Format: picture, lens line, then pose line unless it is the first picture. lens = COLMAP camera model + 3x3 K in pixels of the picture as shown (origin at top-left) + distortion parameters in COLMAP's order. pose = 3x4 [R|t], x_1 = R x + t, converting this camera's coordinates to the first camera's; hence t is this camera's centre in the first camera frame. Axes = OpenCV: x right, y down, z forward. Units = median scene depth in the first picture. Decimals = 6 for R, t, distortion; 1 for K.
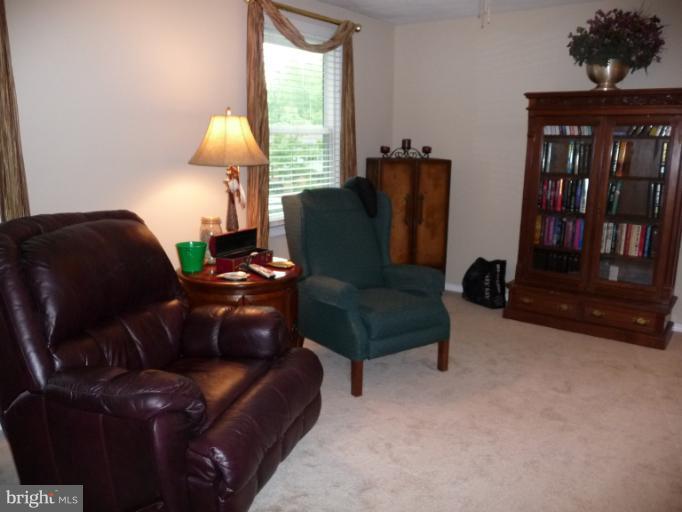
lens RADIAL K [[565.2, 0, 339.9], [0, 565.2, 258.7], [0, 0, 1]] dist [-0.027211, 0.025270]
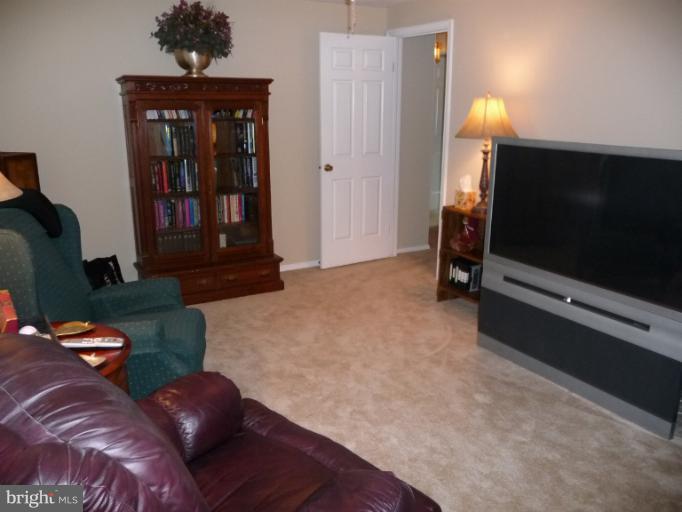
lens RADIAL K [[565.2, 0, 340.0], [0, 565.2, 251.5], [0, 0, 1]] dist [-0.027211, 0.025270]
pose [[0.424594, -0.242594, 0.872278, -0.416224], [0.196583, 0.965152, 0.172734, -0.104285], [-0.883785, 0.098133, 0.457487, 0.283661]]
